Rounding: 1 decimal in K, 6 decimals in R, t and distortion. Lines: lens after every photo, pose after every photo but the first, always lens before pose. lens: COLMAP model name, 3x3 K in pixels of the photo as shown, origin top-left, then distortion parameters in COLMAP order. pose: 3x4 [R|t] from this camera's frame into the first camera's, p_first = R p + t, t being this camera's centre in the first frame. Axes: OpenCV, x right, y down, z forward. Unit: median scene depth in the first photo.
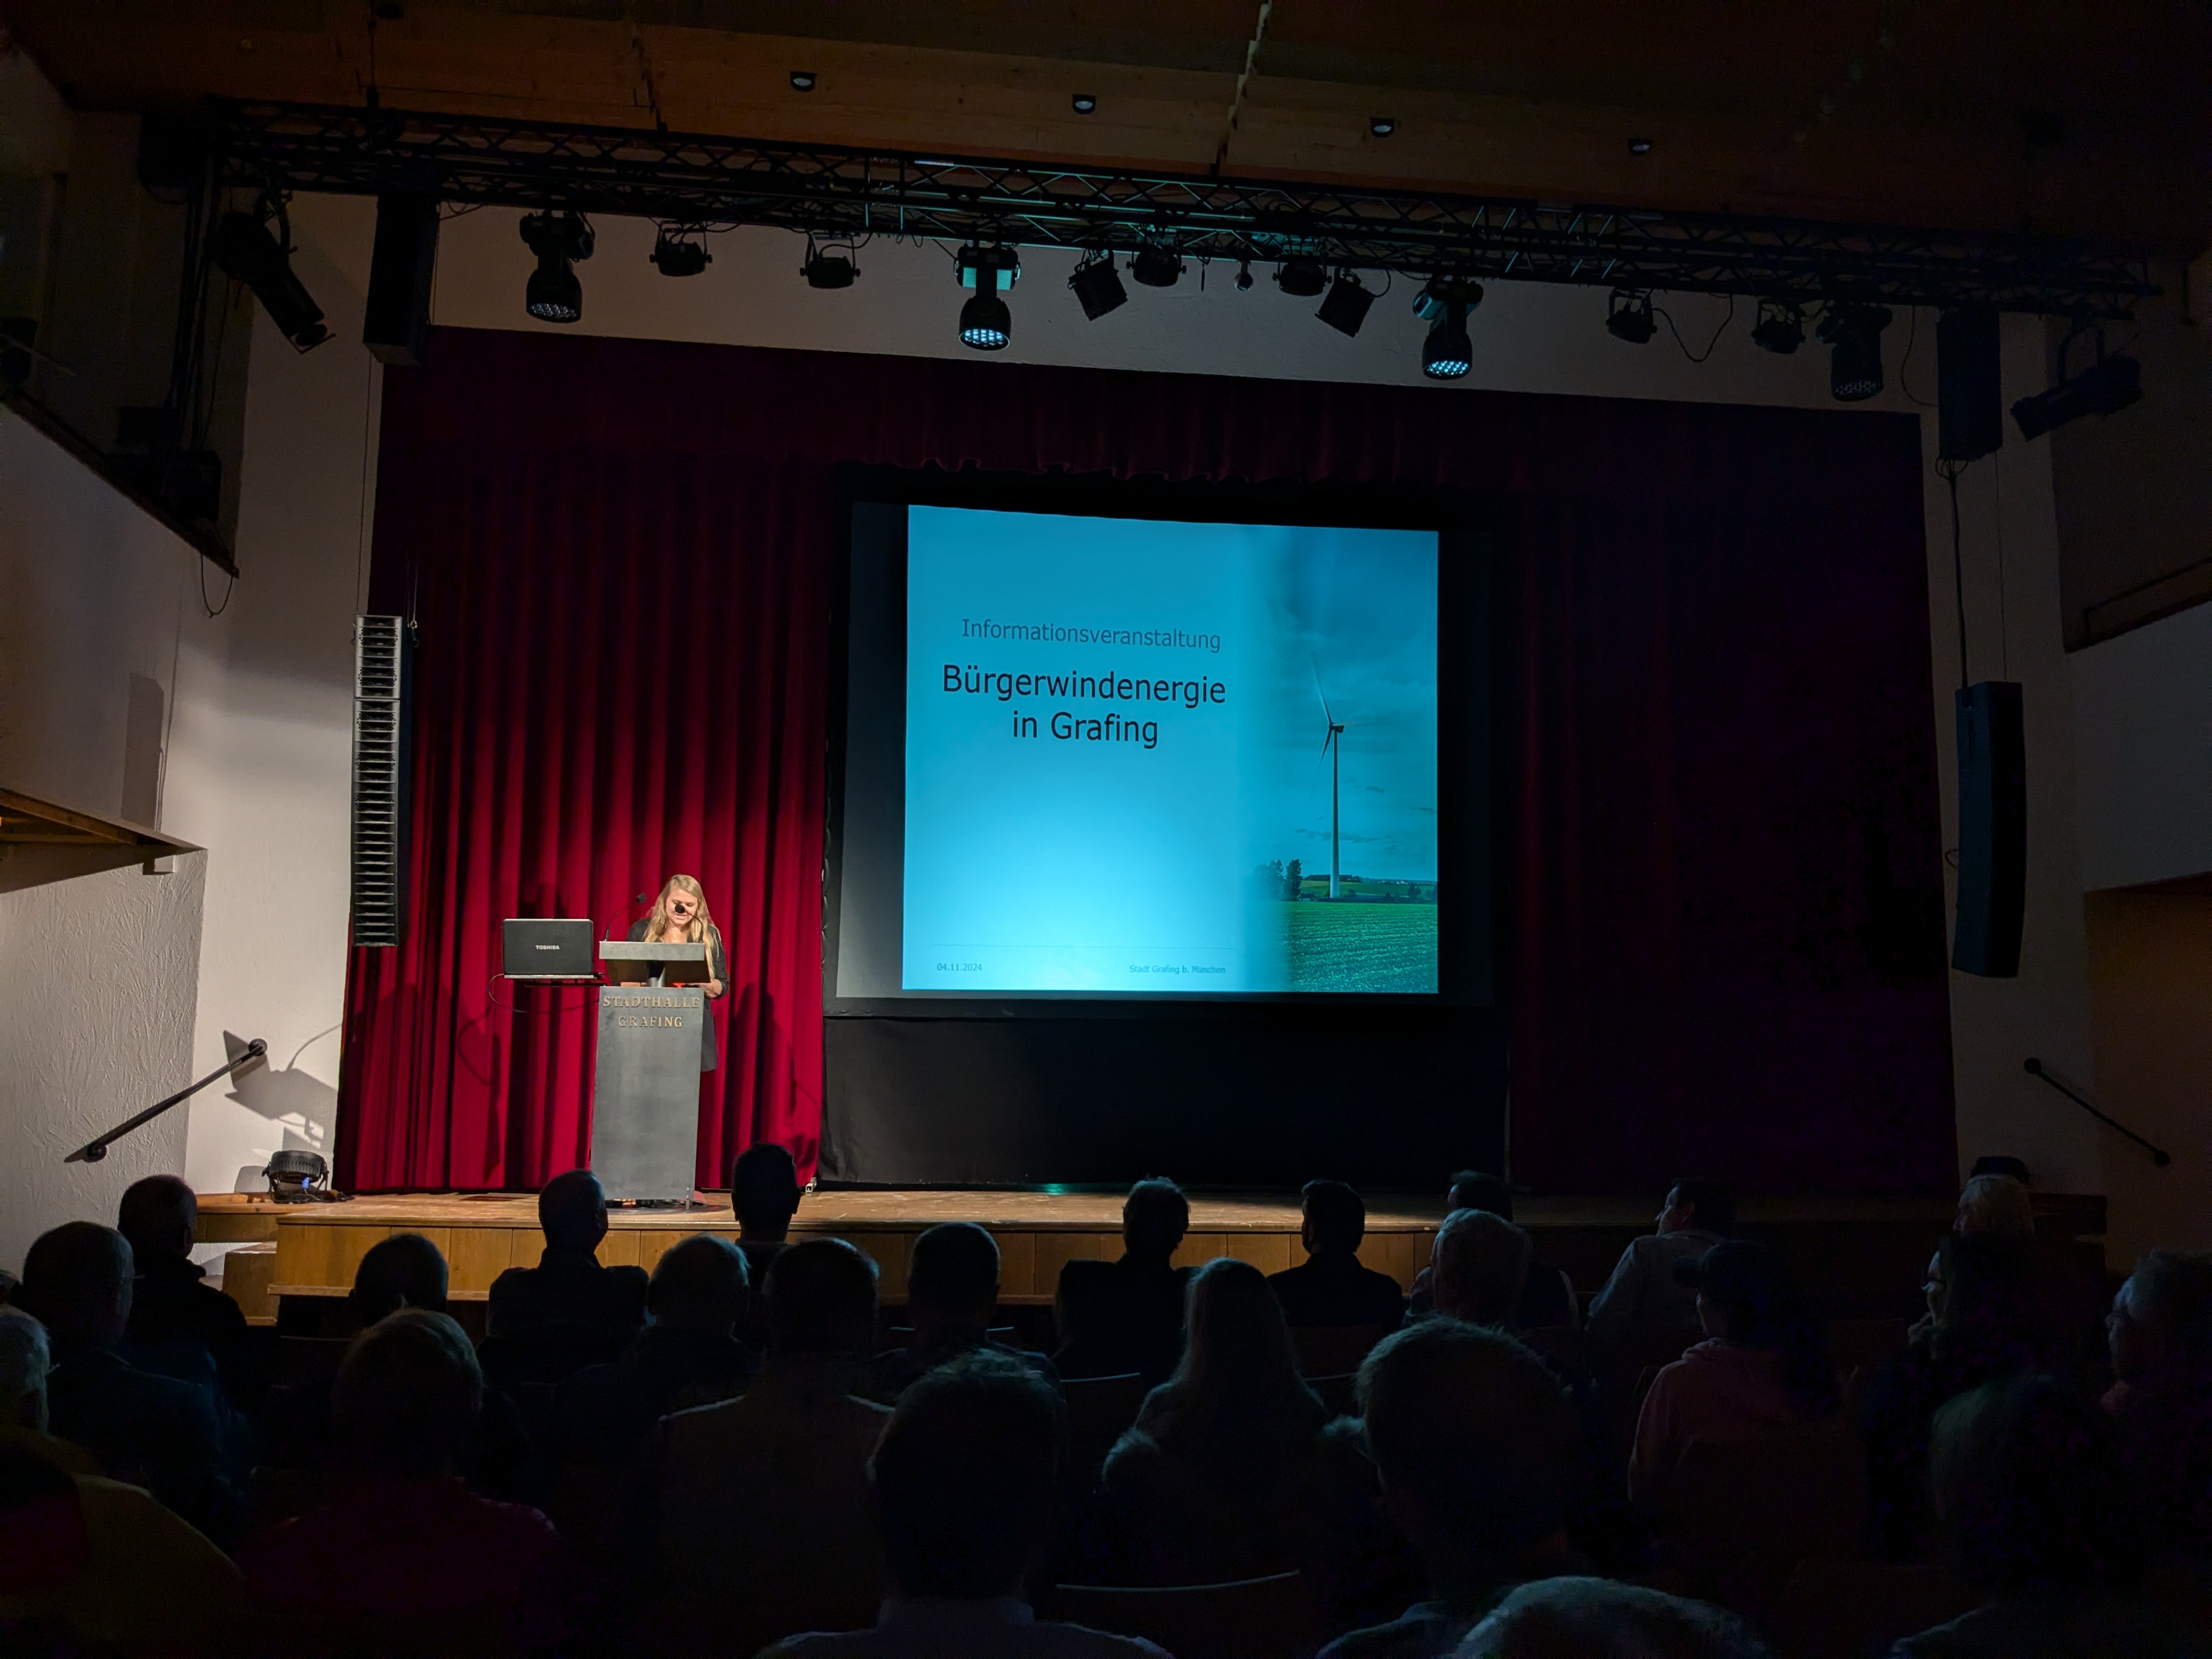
lens RADIAL K [[1695.0, 0, 1098.1], [0, 1695.0, 810.1], [0, 0, 1]] dist [-0.000431, 0.004424]
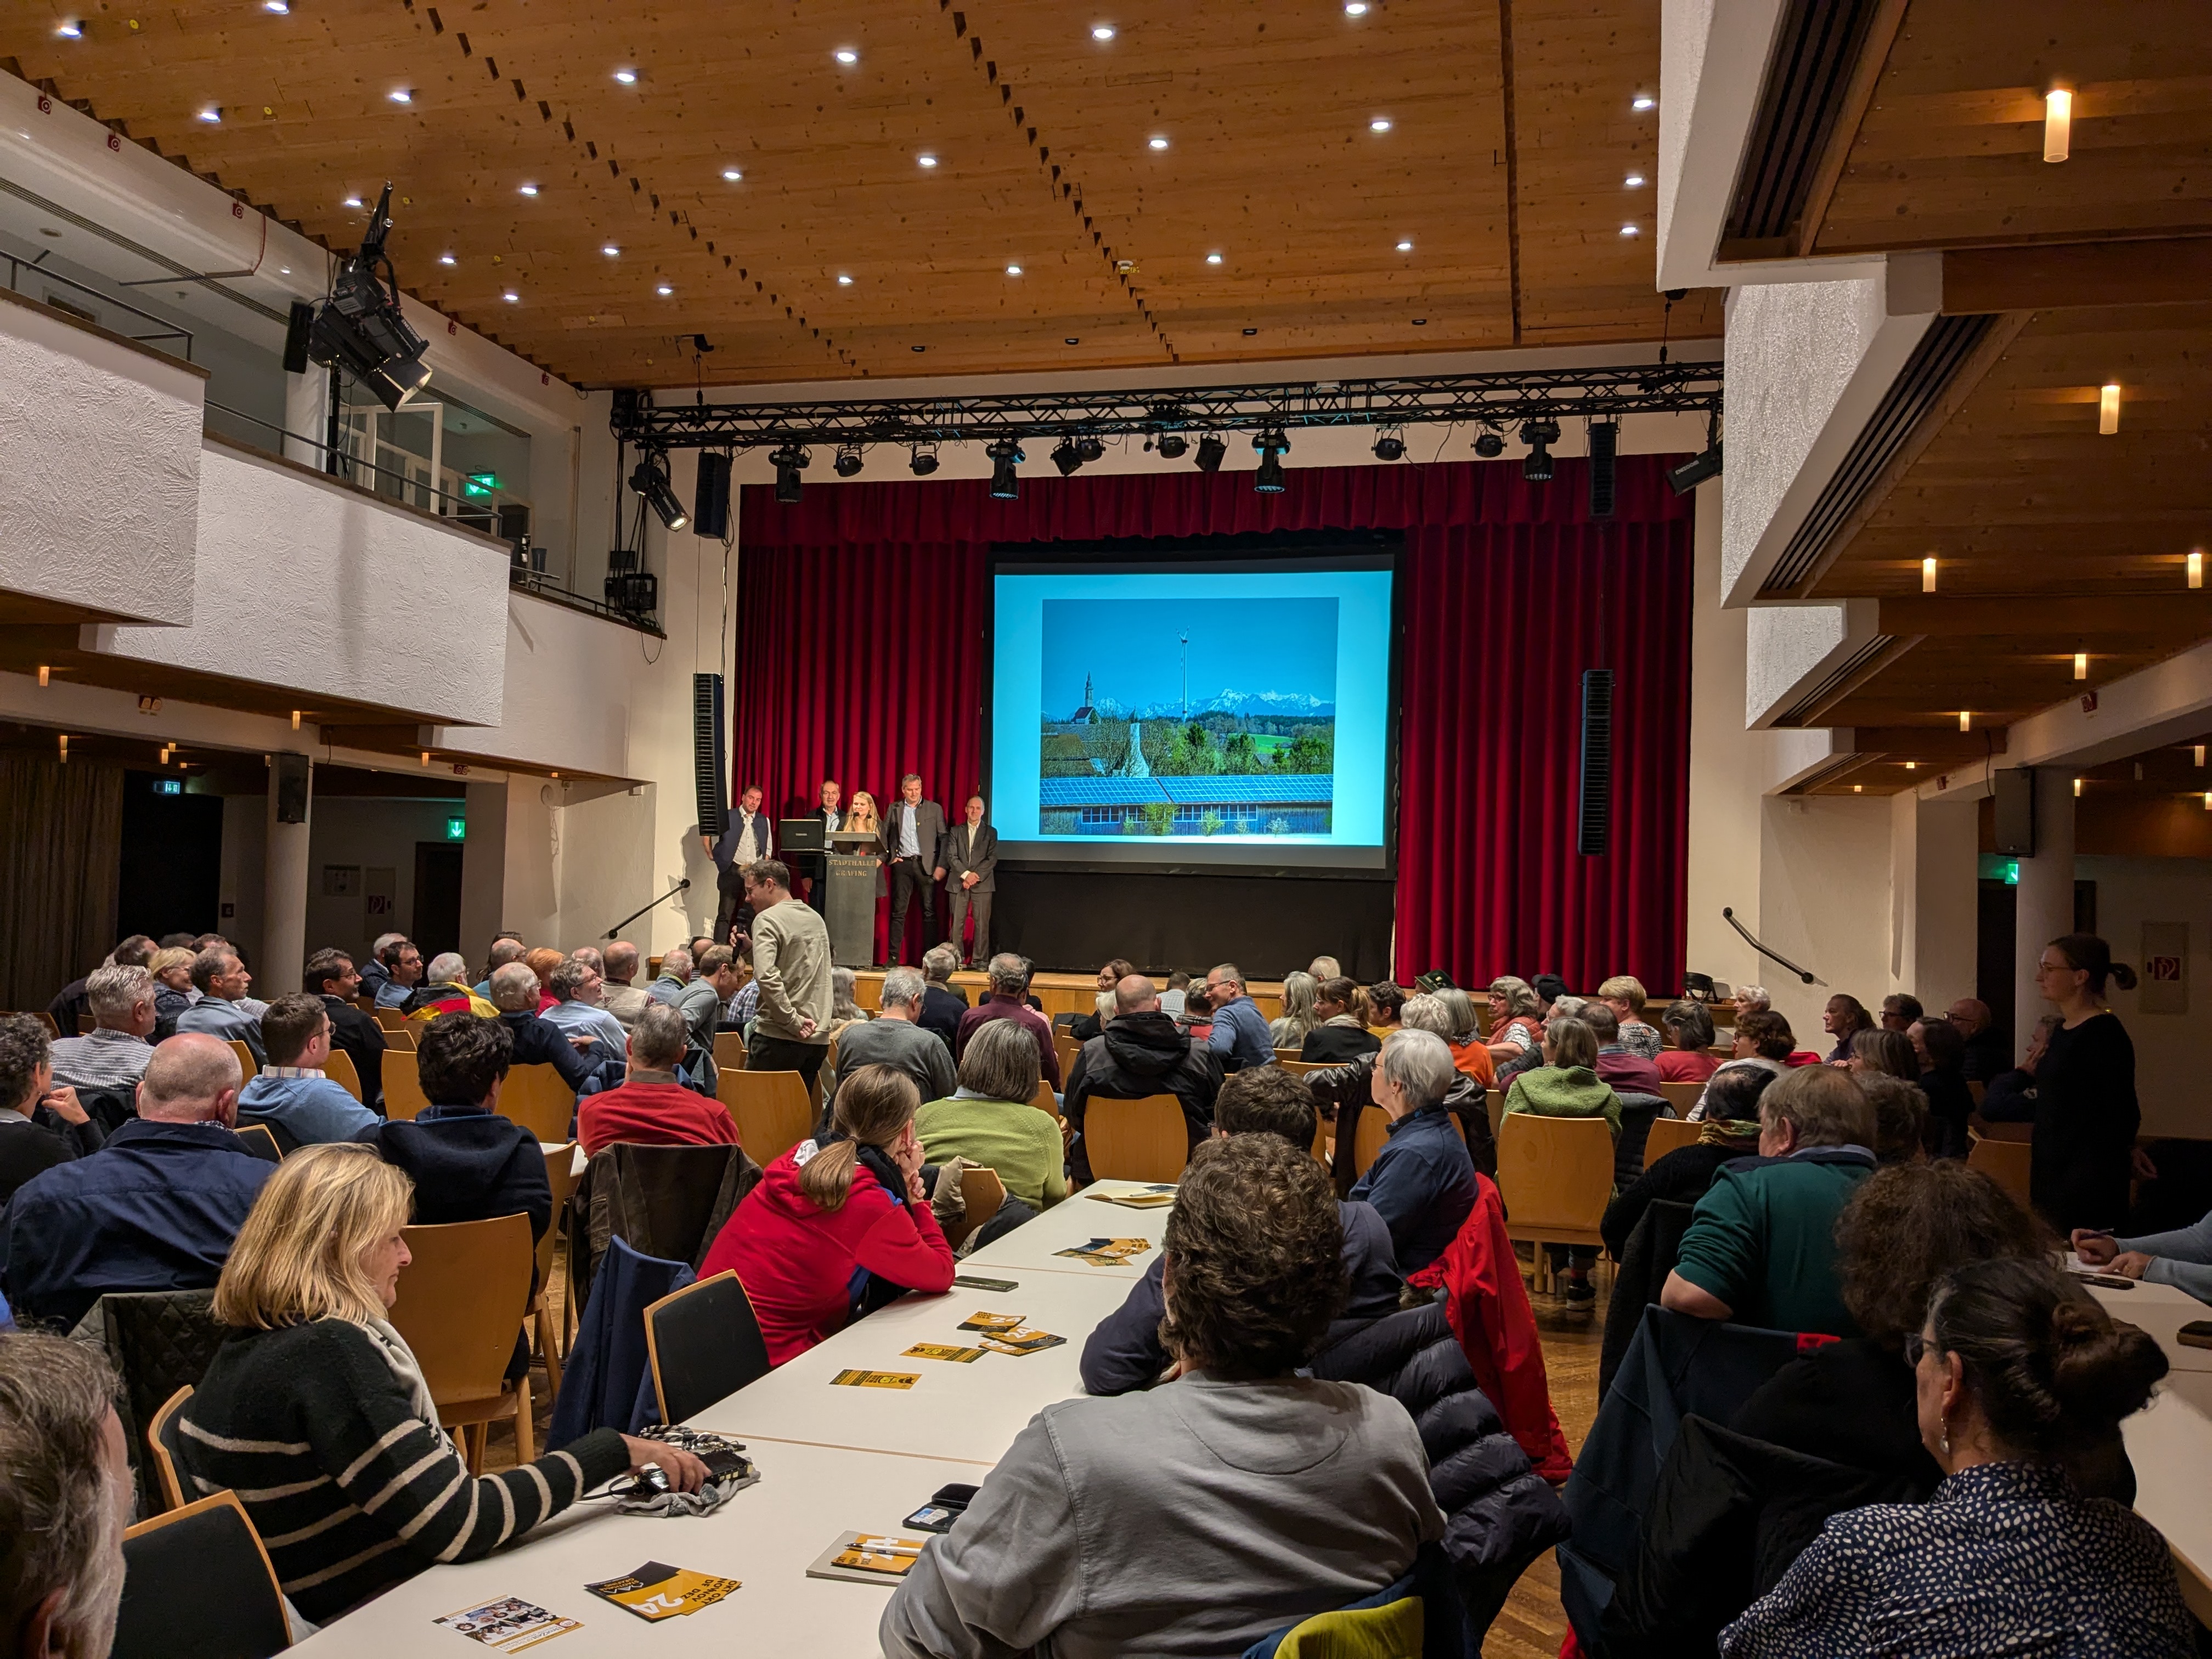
lens RADIAL K [[1776.1, 0, 1102.0], [0, 1776.1, 838.1], [0, 0, 1]] dist [0.021502, -0.020513]
pose [[0.931708, 0.007952, -0.363120, 0.591968], [0.036595, 0.992618, 0.115634, -0.111496], [0.361359, -0.121025, 0.924539, -0.610698]]
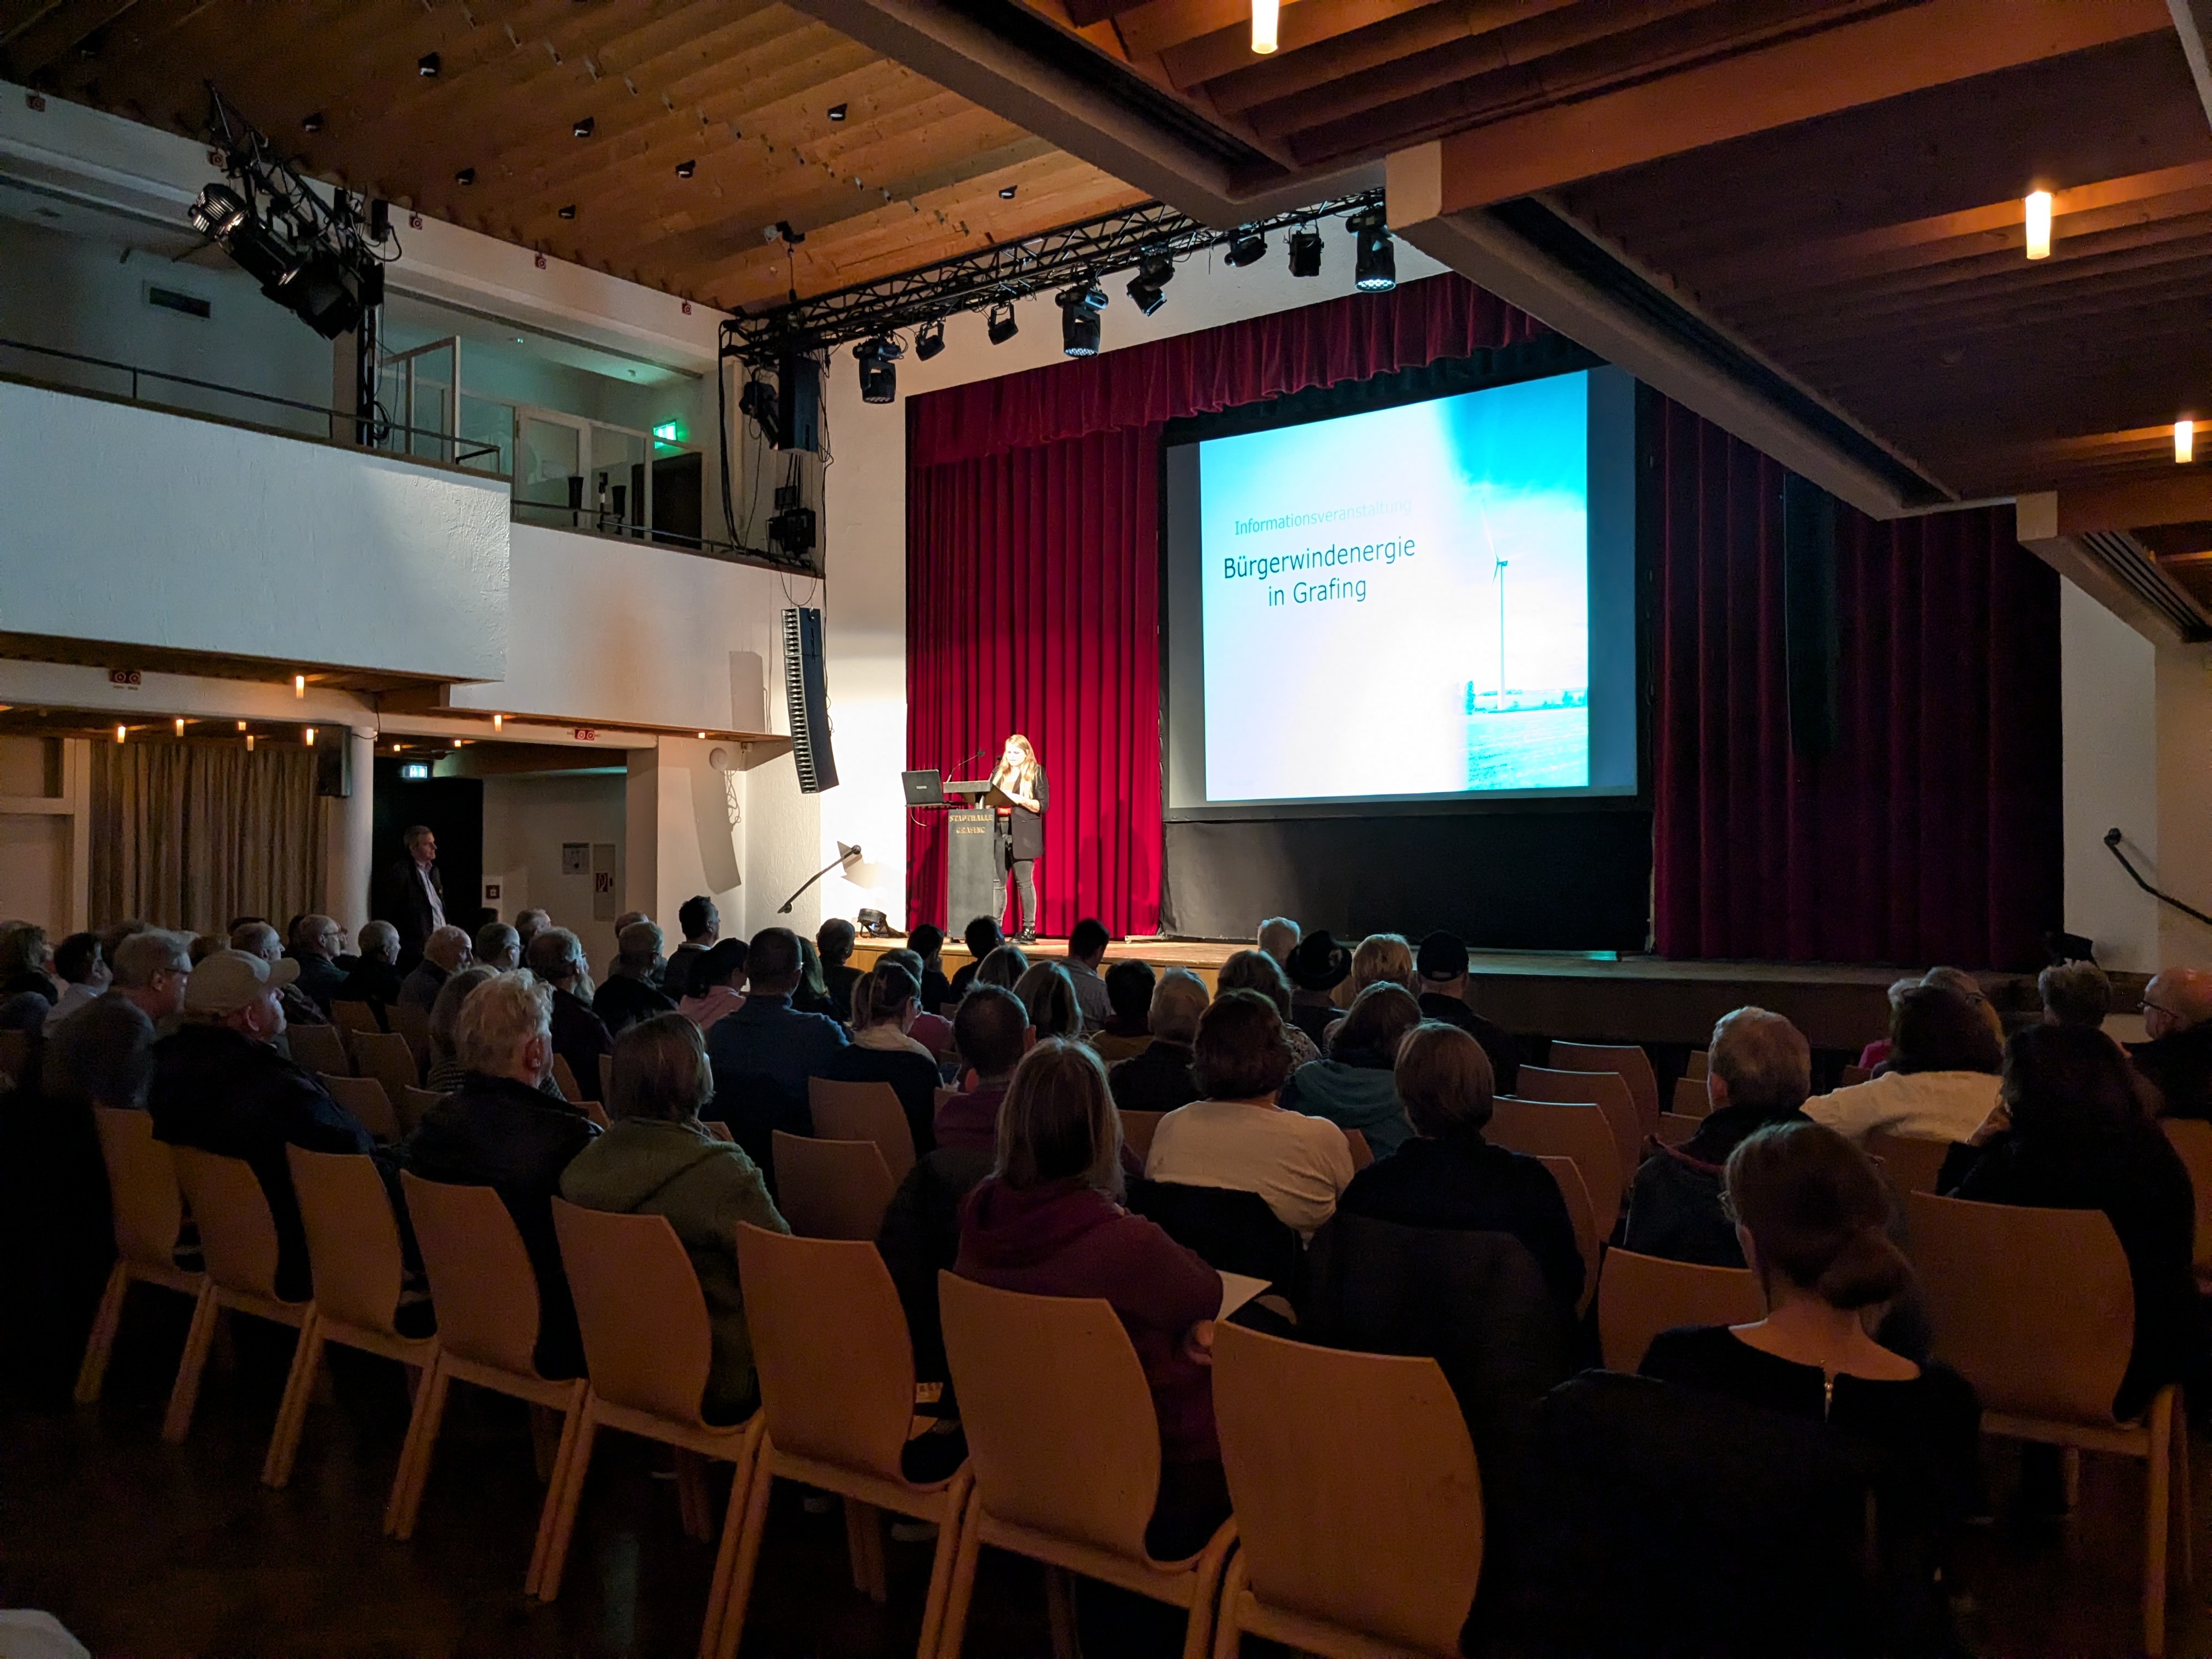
lens RADIAL K [[1776.1, 0, 1104.0], [0, 1776.1, 840.1], [0, 0, 1]] dist [0.021502, -0.020513]
pose [[0.700467, -0.017740, -0.713465, 0.845082], [0.121425, 0.988078, 0.094645, -0.009716], [0.703280, -0.152928, 0.694270, -0.079062]]
